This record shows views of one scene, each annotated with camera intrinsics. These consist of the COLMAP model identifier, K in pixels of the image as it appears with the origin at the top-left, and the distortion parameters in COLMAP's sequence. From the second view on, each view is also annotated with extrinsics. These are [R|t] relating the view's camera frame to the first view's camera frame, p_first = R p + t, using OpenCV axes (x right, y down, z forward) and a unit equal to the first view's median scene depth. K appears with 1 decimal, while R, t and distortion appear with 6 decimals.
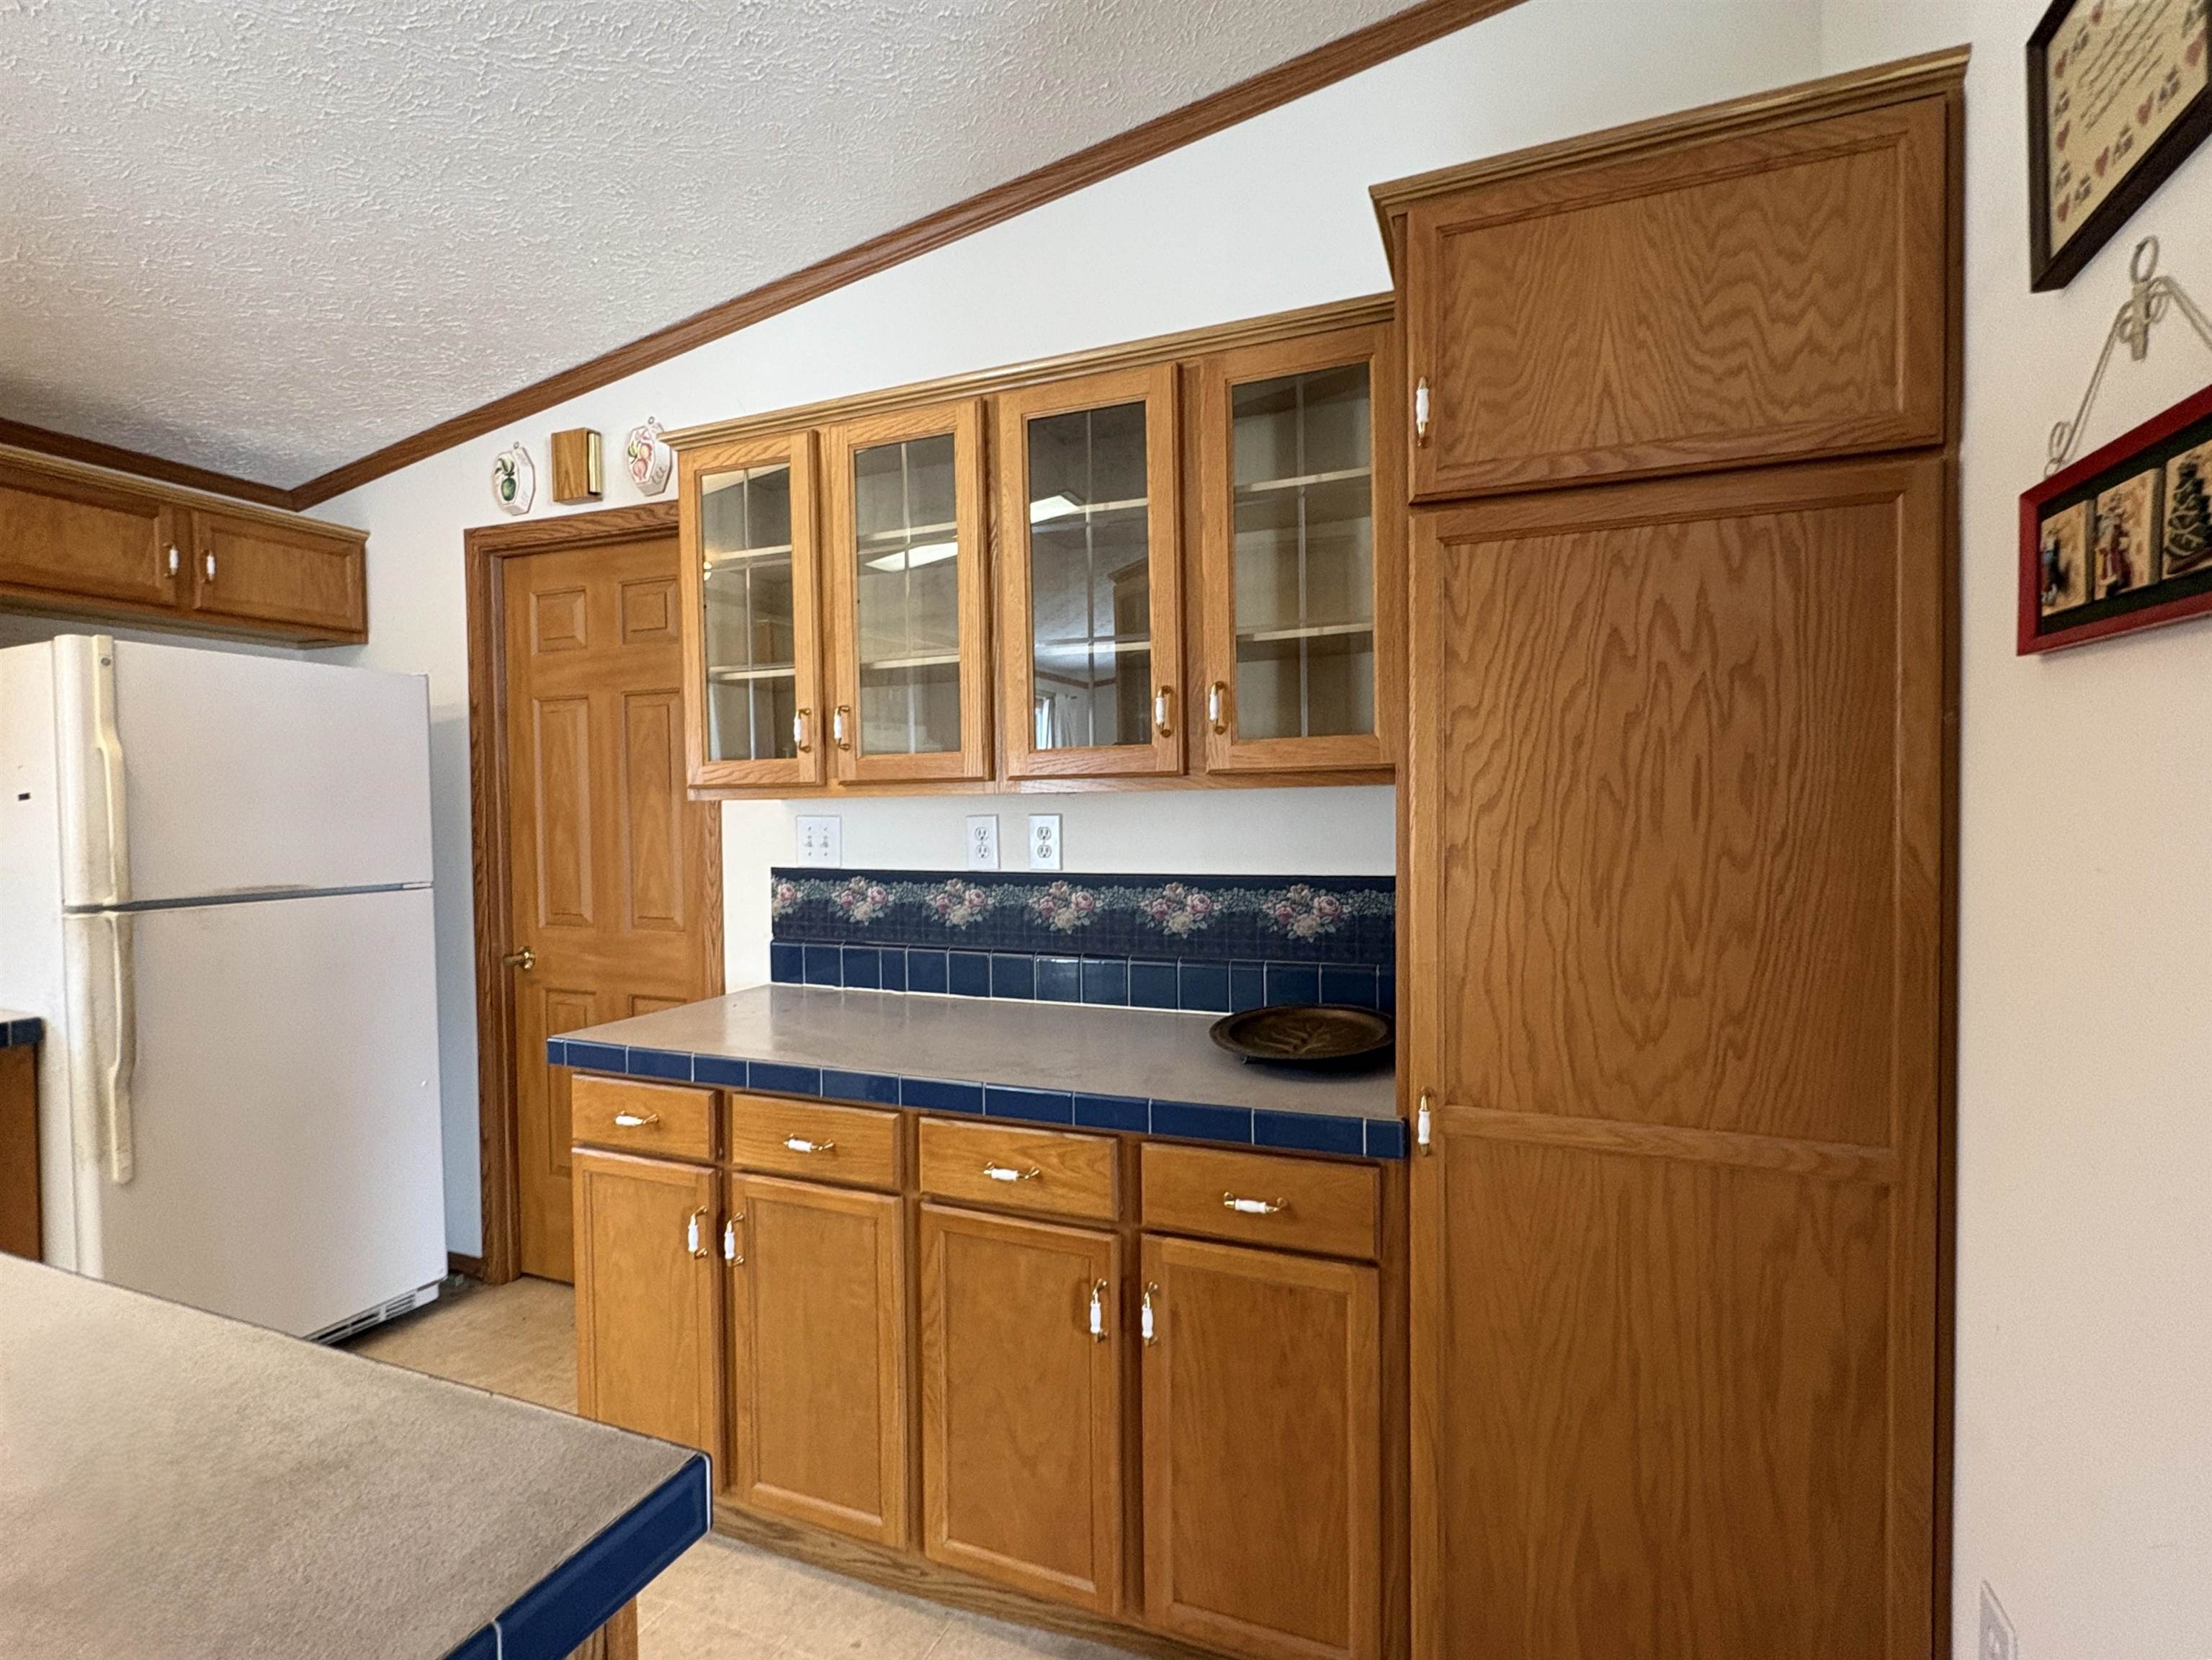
lens RADIAL K [[1045.7, 0, 1108.4], [0, 1045.7, 836.8], [0, 0, 1]] dist [0.000412, 0.000051]
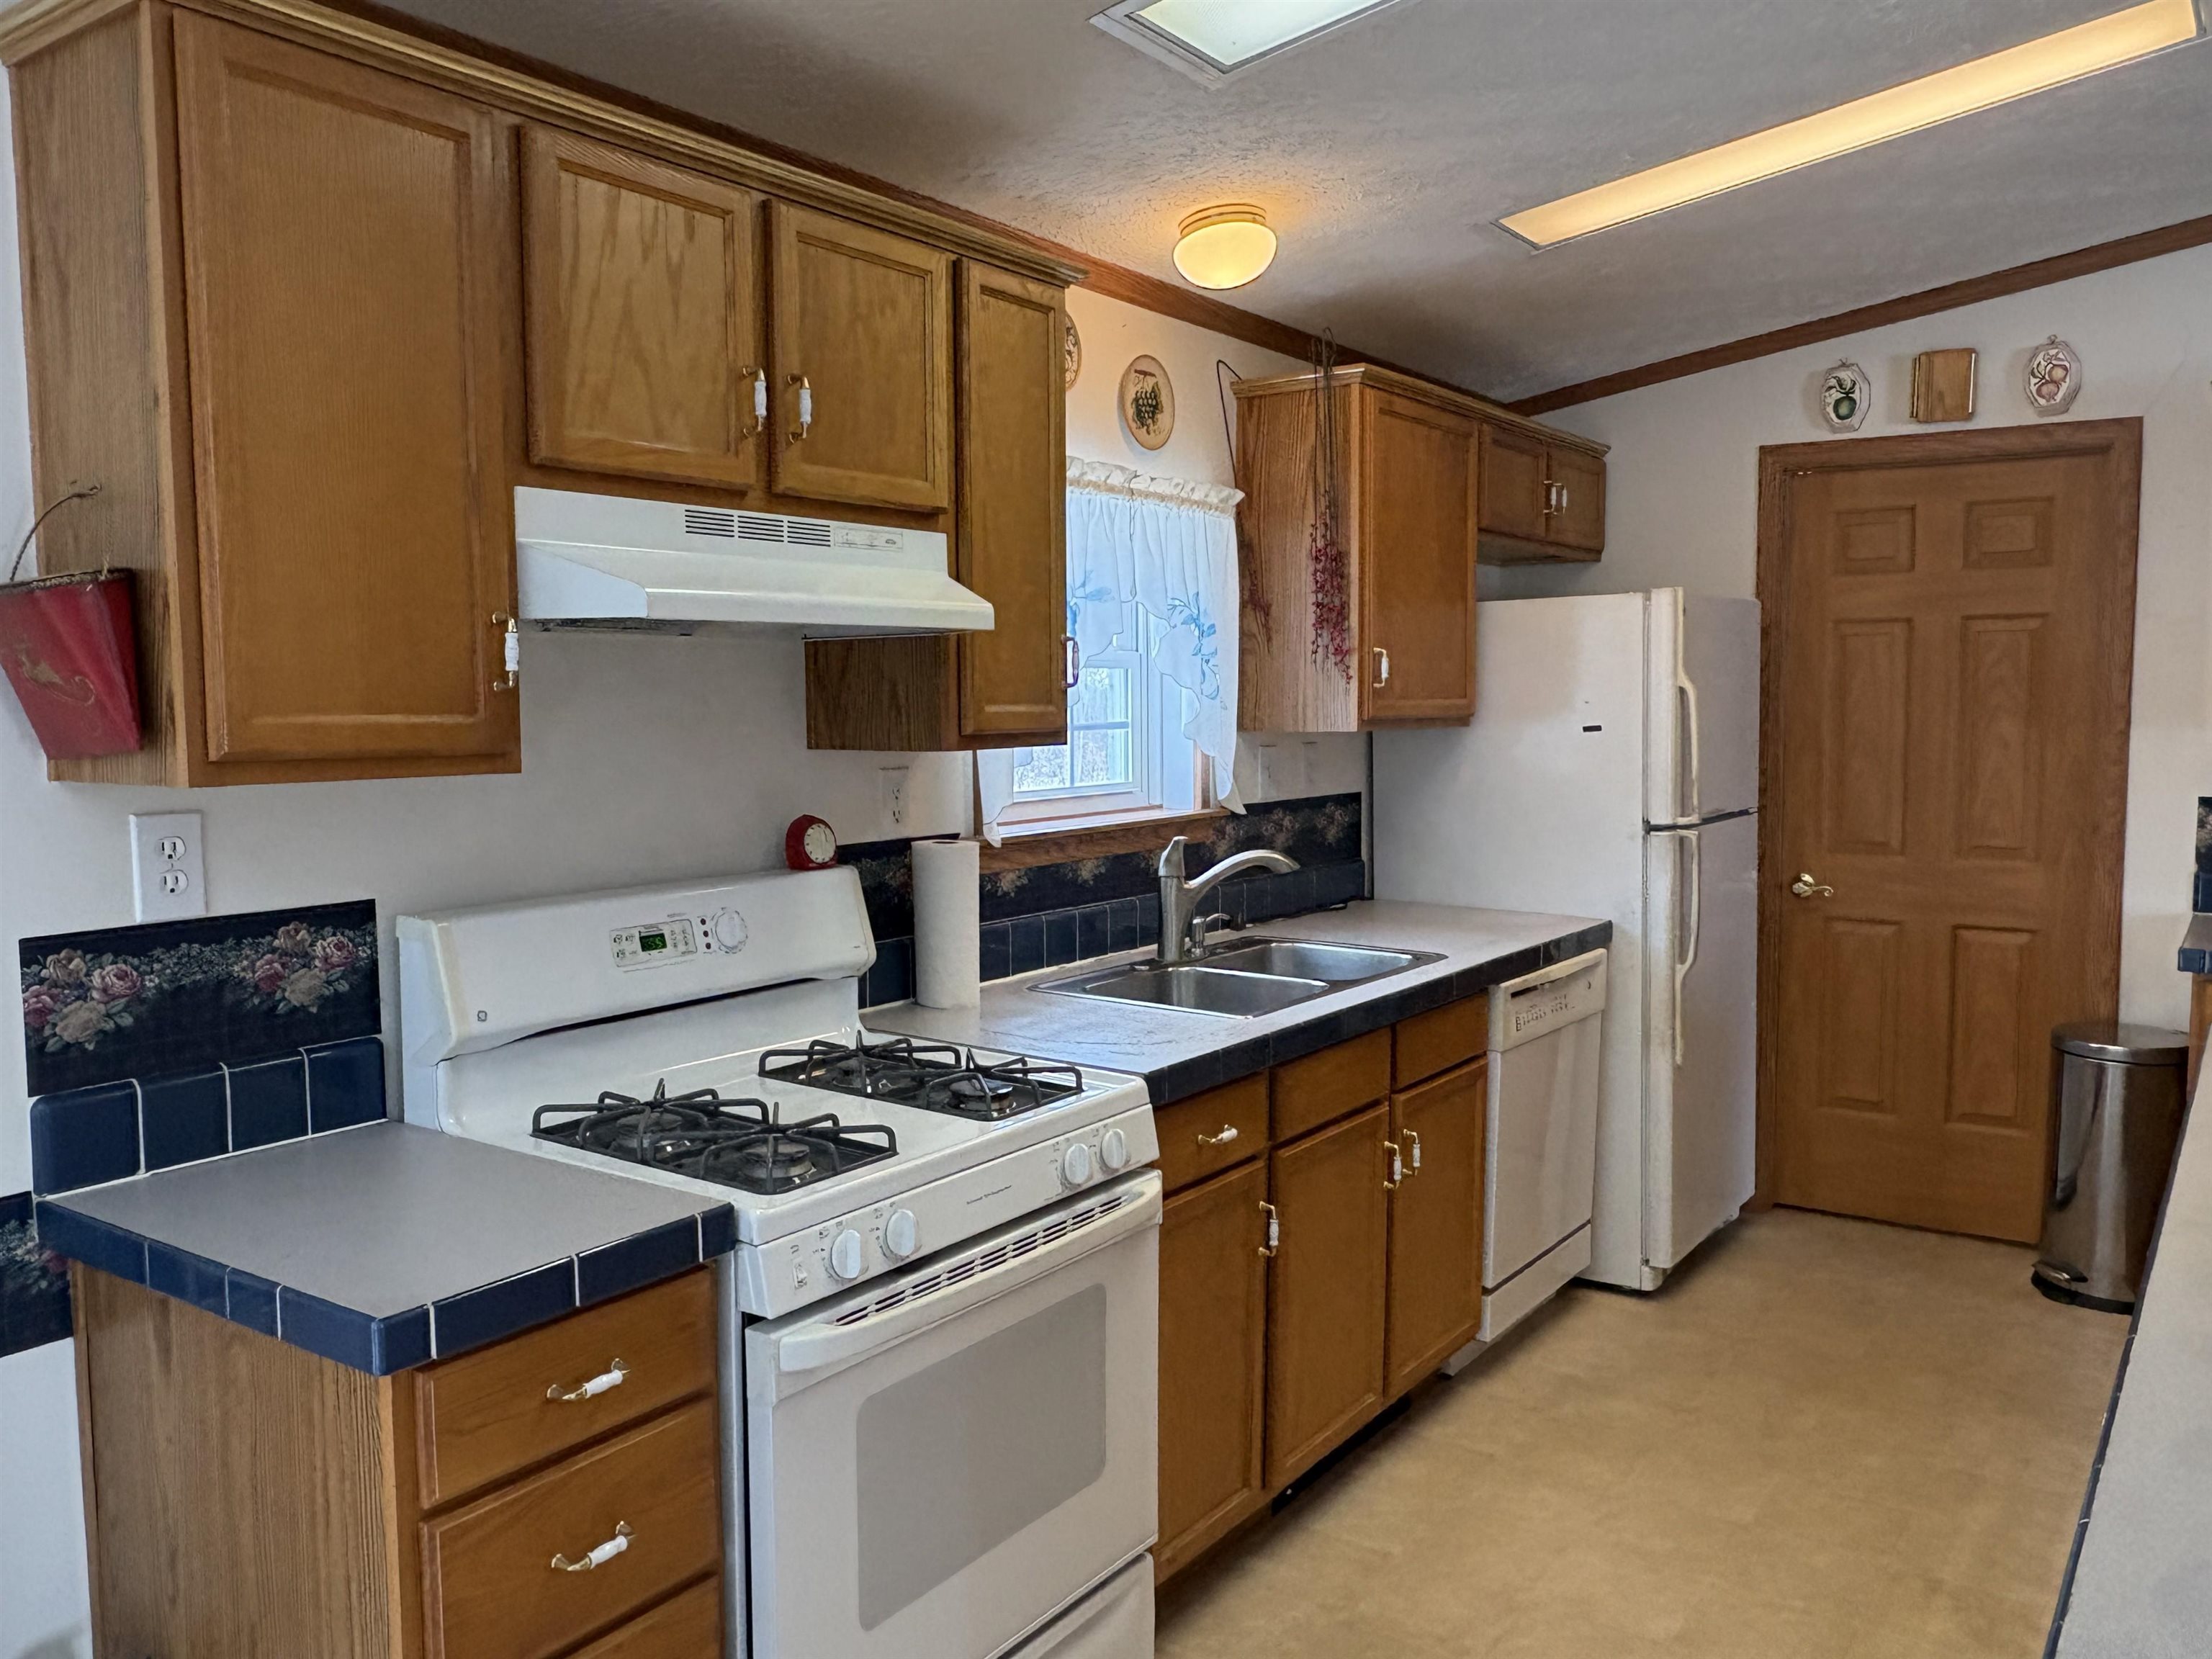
lens RADIAL K [[1697.3, 0, 1084.9], [0, 1697.3, 832.8], [0, 0, 1]] dist [-0.002833, 0.000756]
pose [[0.972309, 0.017465, -0.233047, -0.994624], [-0.004475, 0.998412, 0.056153, -0.022867], [0.233657, -0.053555, 0.970843, -0.819489]]
